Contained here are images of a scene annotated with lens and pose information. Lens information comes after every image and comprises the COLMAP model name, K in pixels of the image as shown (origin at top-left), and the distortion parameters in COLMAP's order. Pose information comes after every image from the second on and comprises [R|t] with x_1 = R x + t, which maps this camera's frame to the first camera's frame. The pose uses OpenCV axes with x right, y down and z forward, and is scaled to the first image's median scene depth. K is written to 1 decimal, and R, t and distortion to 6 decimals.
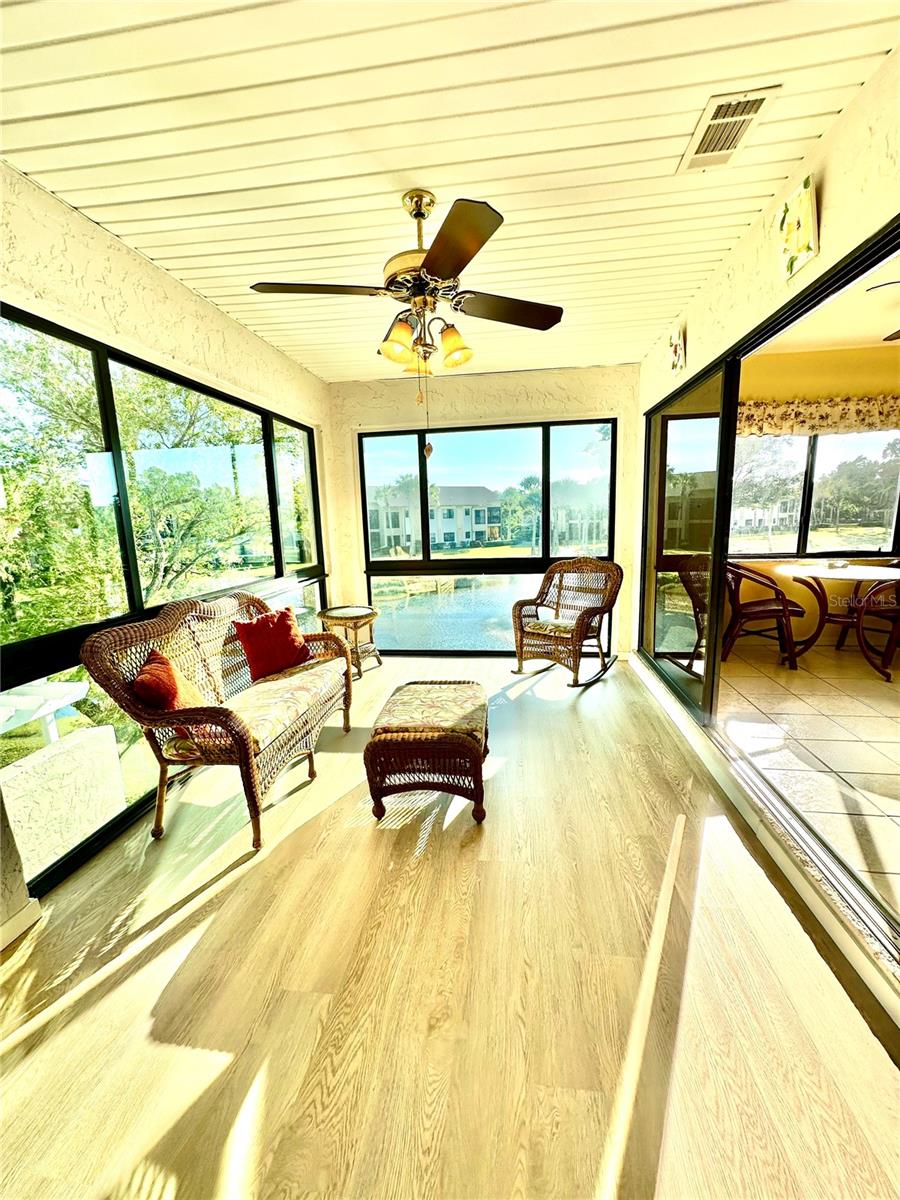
lens RADIAL K [[478.7, 0, 451.3], [0, 478.7, 598.1], [0, 0, 1]] dist [-0.001947, 0.000191]
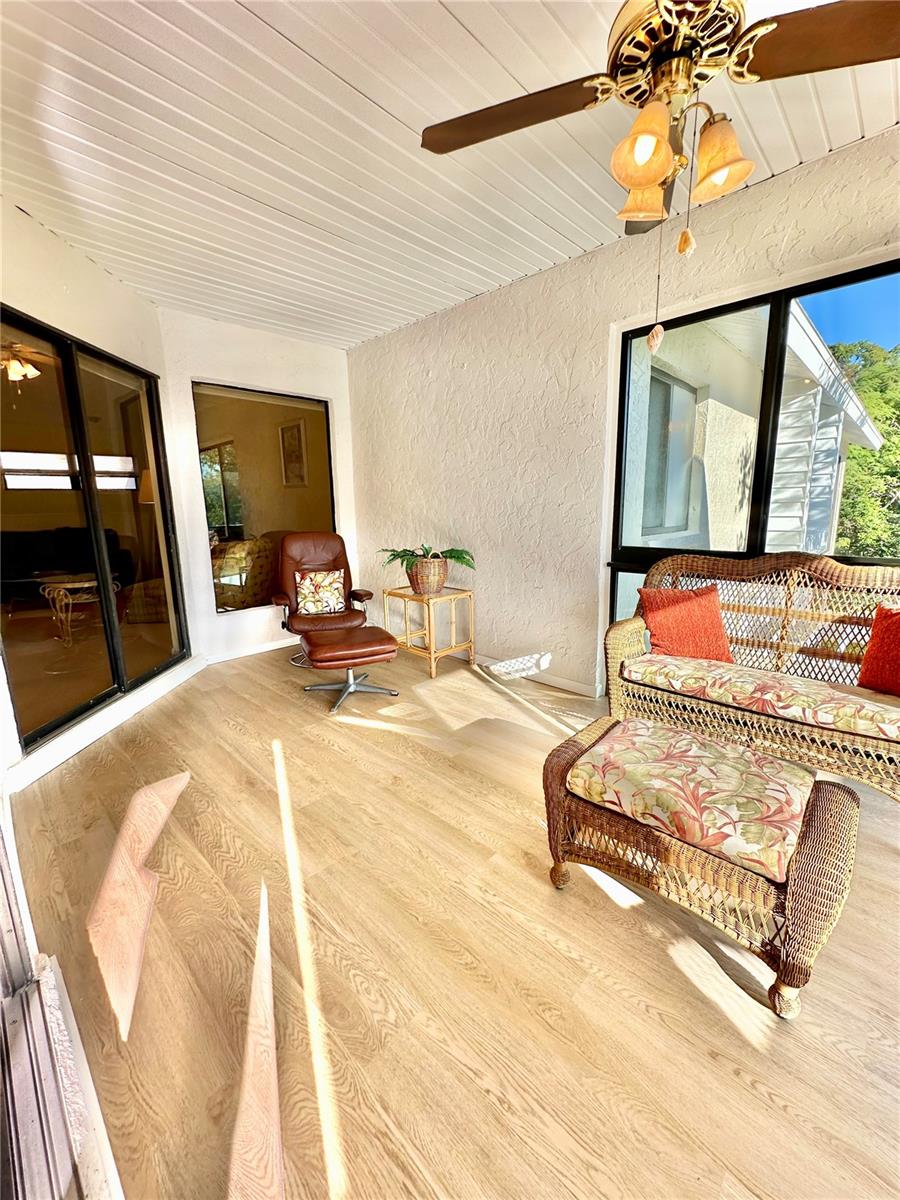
lens RADIAL K [[478.7, 0, 453.7], [0, 478.7, 599.7], [0, 0, 1]] dist [-0.001947, 0.000191]
pose [[-0.578748, 0.197669, -0.791187, 0.462824], [-0.104550, 0.944189, 0.312372, -0.106629], [0.808777, 0.263503, -0.525782, 0.831264]]
